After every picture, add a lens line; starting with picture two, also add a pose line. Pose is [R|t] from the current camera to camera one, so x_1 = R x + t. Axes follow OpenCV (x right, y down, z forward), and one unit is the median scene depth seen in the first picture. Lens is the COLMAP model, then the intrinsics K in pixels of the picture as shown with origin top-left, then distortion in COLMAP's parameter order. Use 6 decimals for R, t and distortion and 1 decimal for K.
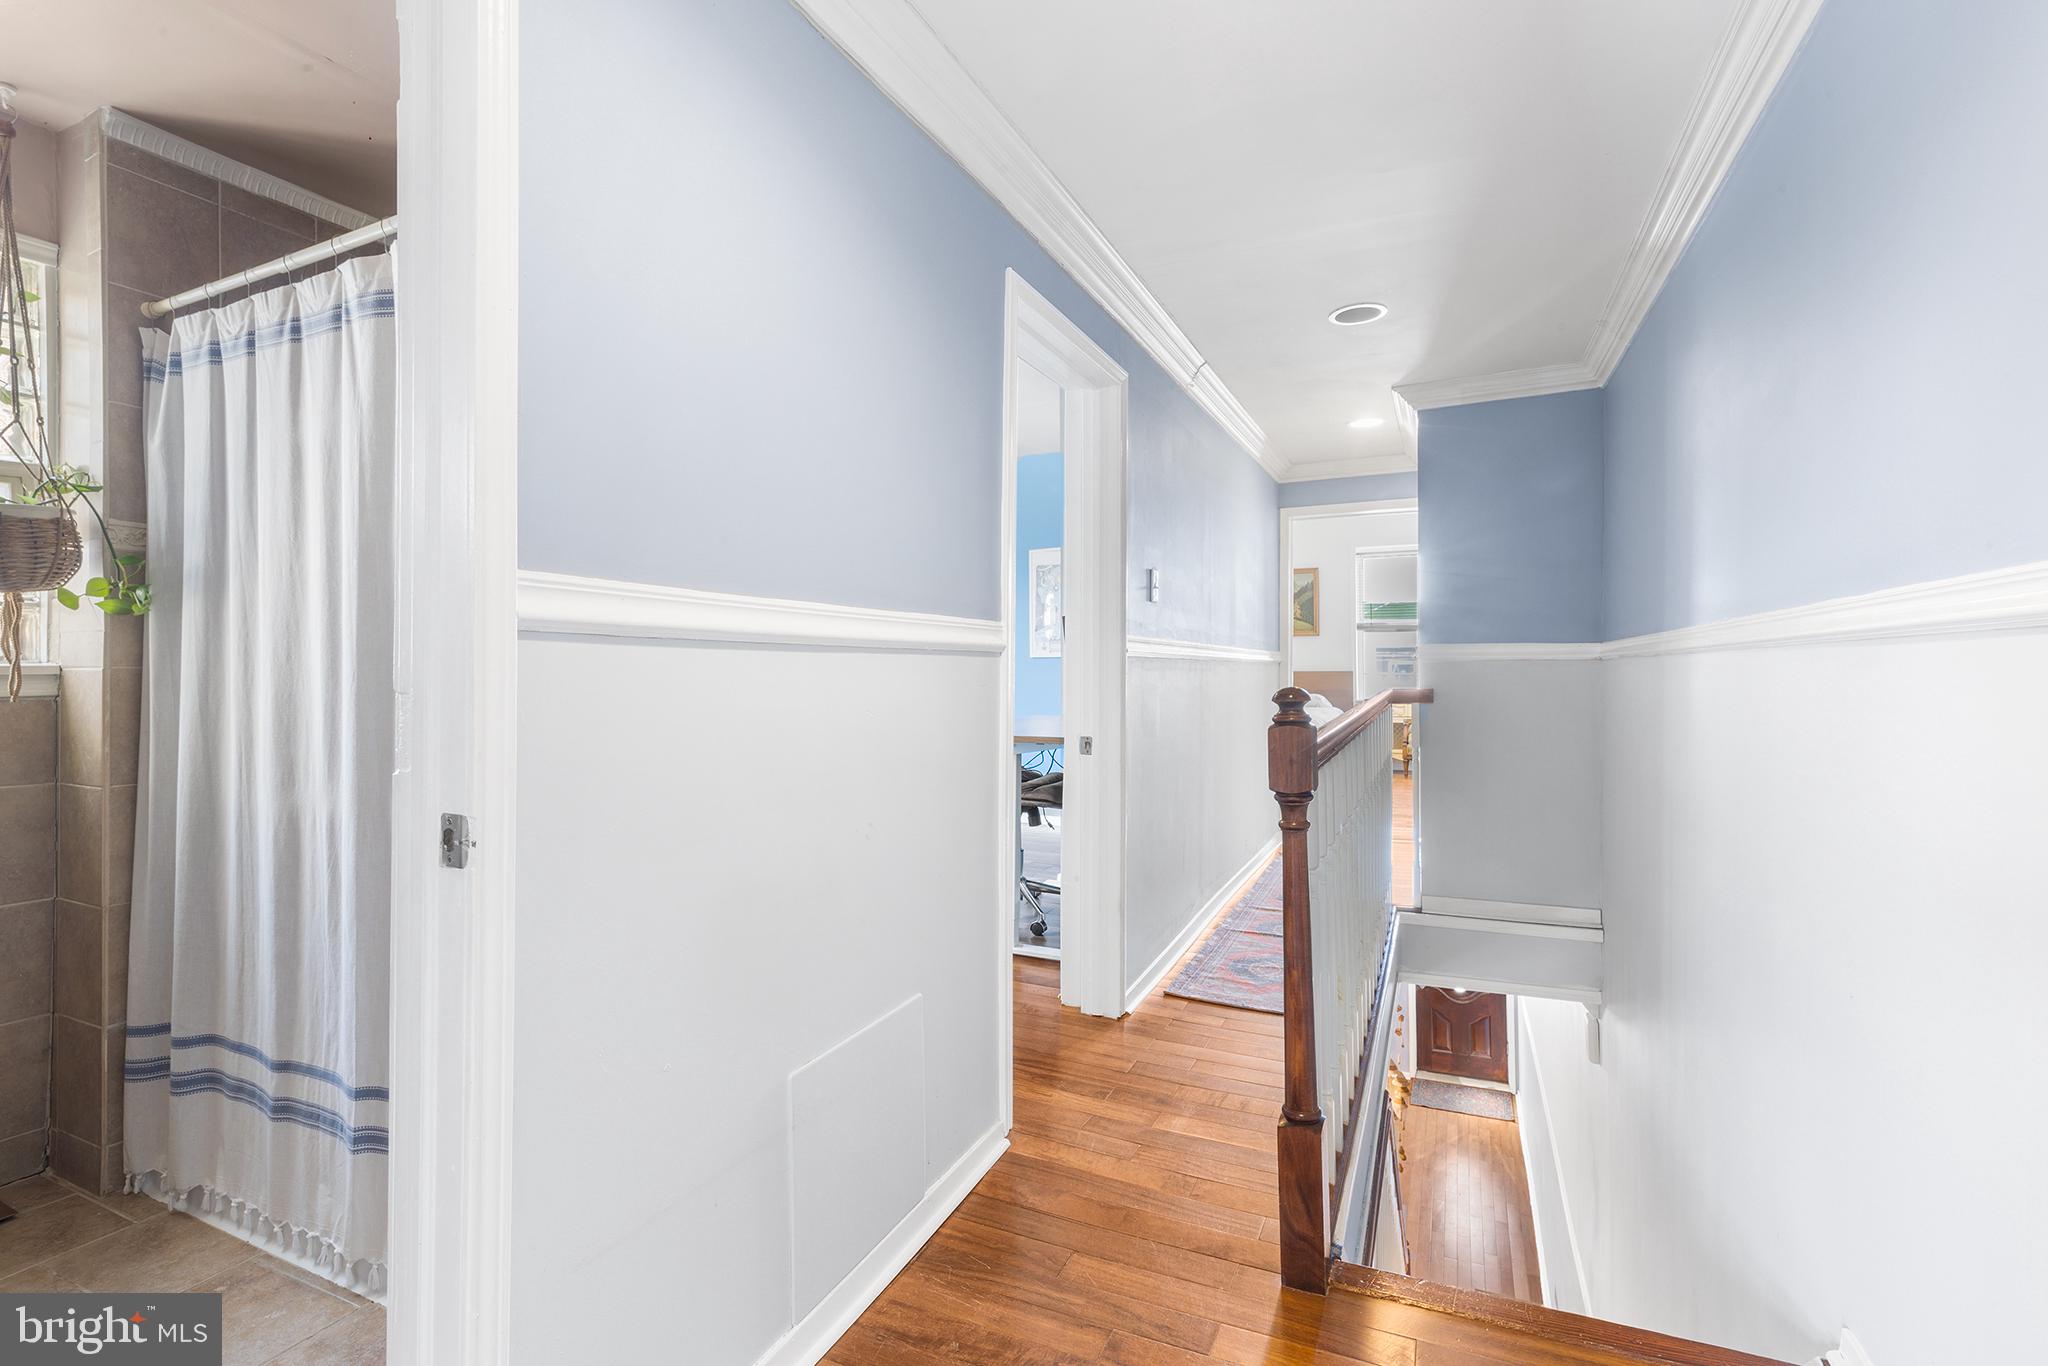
lens RADIAL K [[945.8, 0, 987.6], [0, 945.8, 659.1], [0, 0, 1]] dist [0.002780, 0.001973]
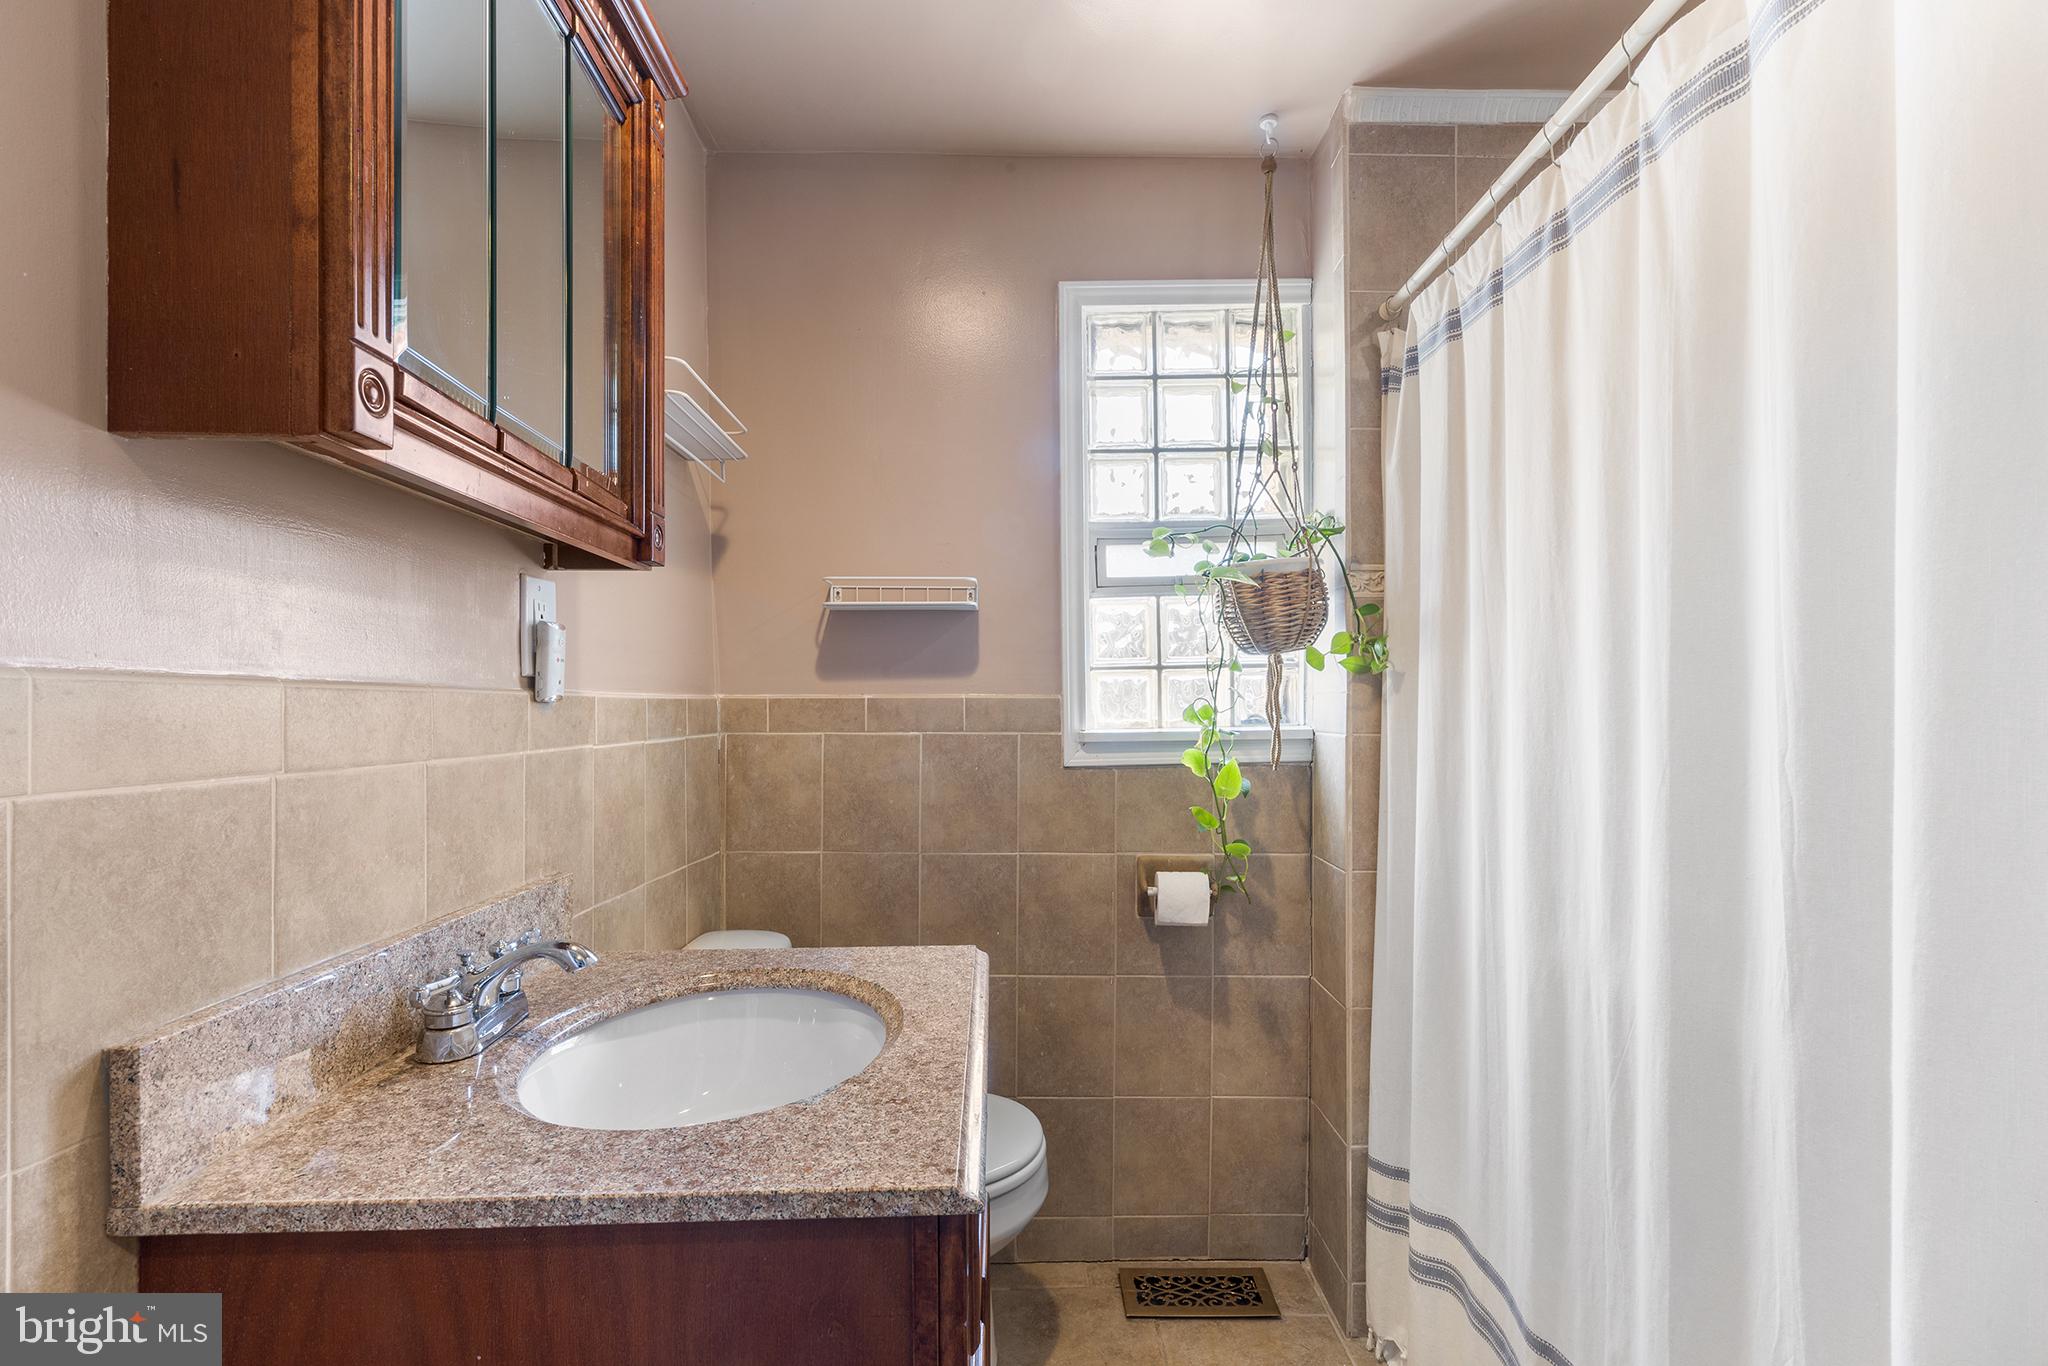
lens RADIAL K [[945.8, 0, 1024.7], [0, 945.8, 697.1], [0, 0, 1]] dist [0.002780, 0.001973]
pose [[0.448003, -0.003665, -0.894025, -0.282871], [0.000055, 0.999992, -0.004071, -0.022235], [0.894032, 0.001774, 0.447999, 0.343518]]
